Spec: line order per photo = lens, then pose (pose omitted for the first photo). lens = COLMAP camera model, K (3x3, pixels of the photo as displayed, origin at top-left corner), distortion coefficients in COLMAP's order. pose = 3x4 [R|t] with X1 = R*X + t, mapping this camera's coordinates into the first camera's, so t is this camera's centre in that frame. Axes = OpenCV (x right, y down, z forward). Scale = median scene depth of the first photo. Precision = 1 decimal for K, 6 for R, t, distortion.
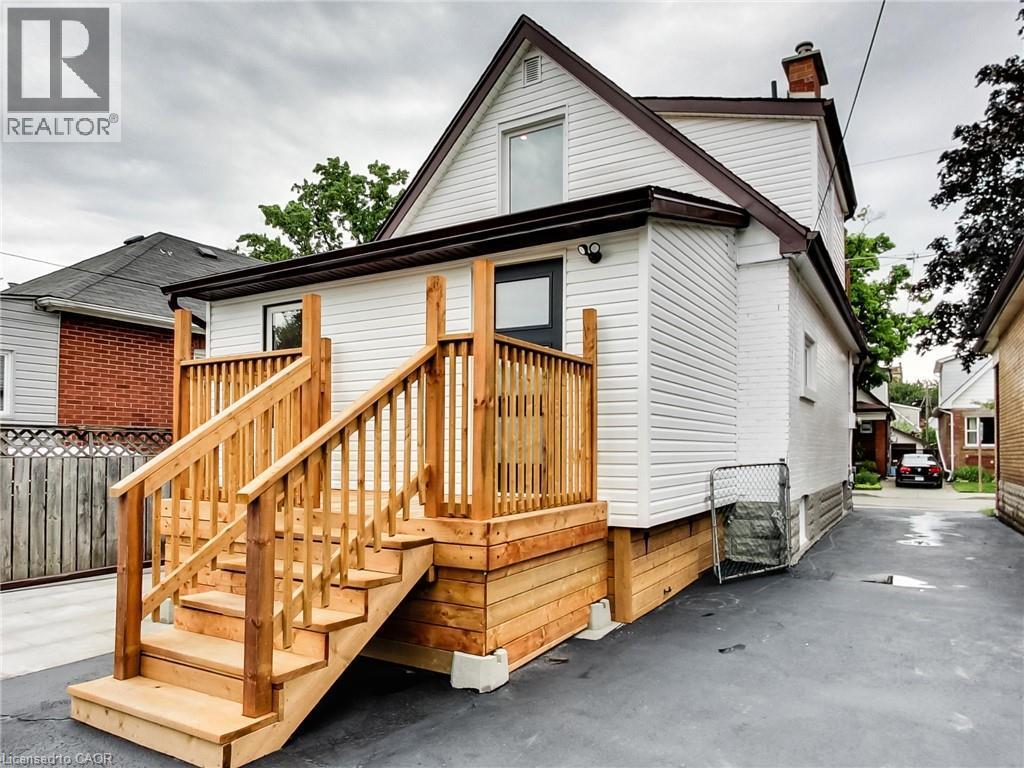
lens RADIAL K [[612.8, 0, 459.7], [0, 612.8, 382.2], [0, 0, 1]] dist [-0.004062, -0.000860]
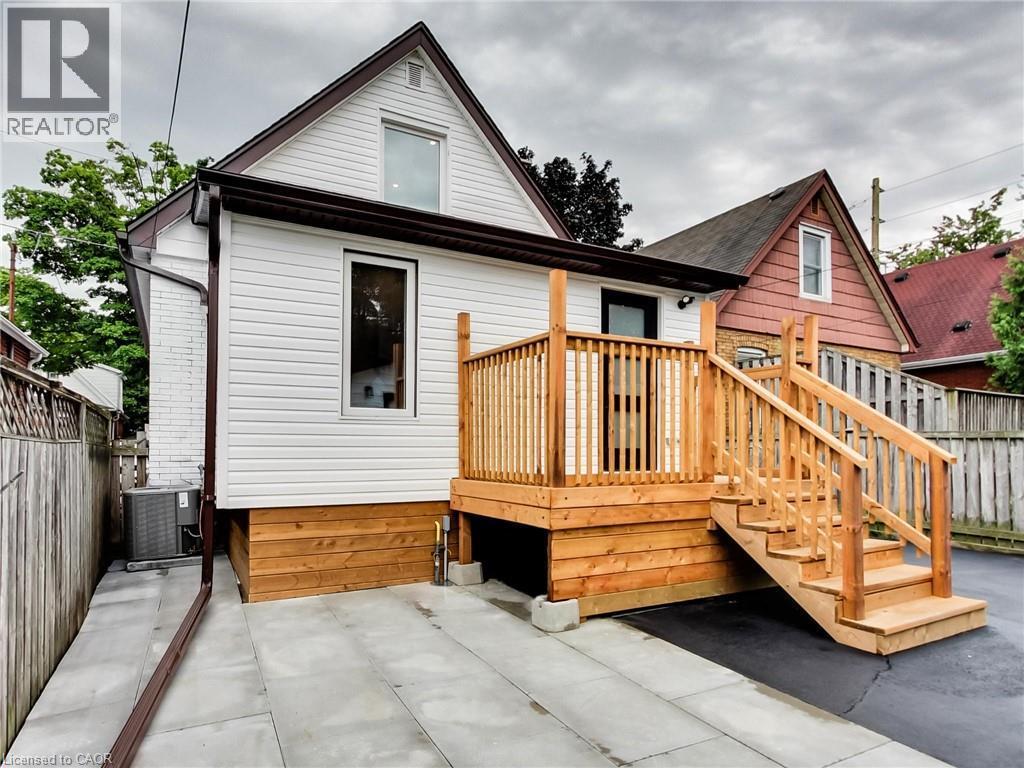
lens RADIAL K [[612.8, 0, 459.7], [0, 612.8, 382.2], [0, 0, 1]] dist [-0.004062, -0.000860]
pose [[0.540694, 0.089133, 0.836484, -0.847227], [-0.092939, 0.994613, -0.045908, 0.064201], [-0.836069, -0.052920, 0.546065, 0.432088]]
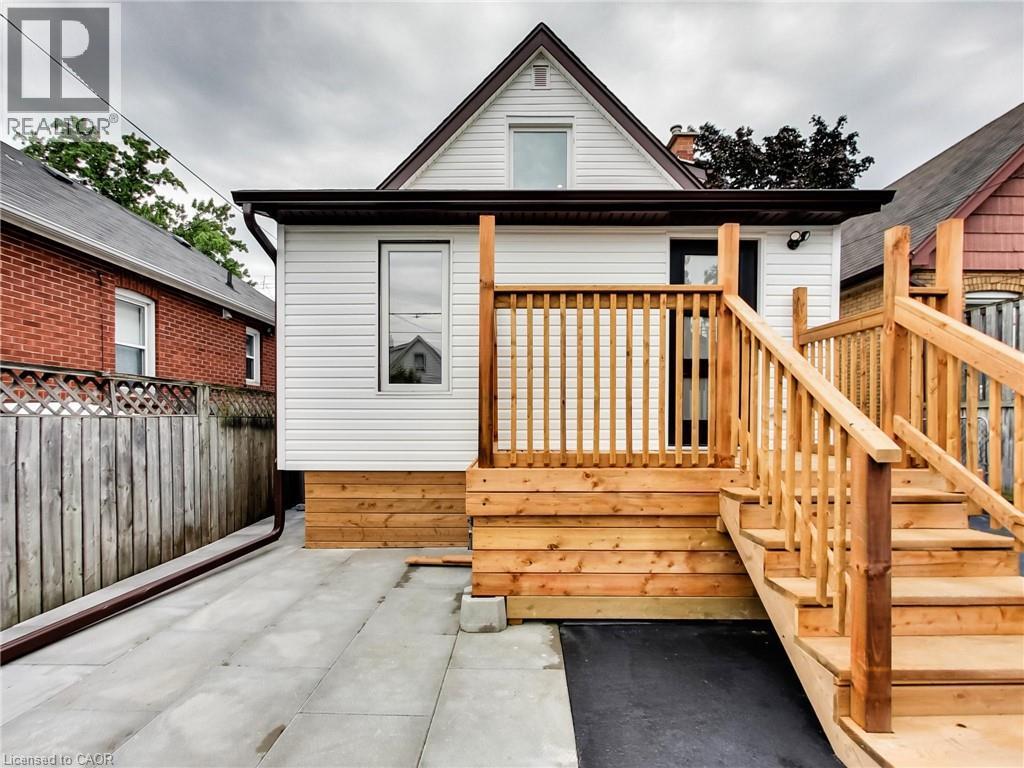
lens RADIAL K [[476.8, 0, 478.5], [0, 476.8, 387.1], [0, 0, 1]] dist [-0.002389, -0.000521]
pose [[0.869887, 0.028448, 0.492430, -0.506338], [-0.052419, 0.998014, 0.034943, 0.048606], [-0.490458, -0.056209, 0.869650, 0.330027]]
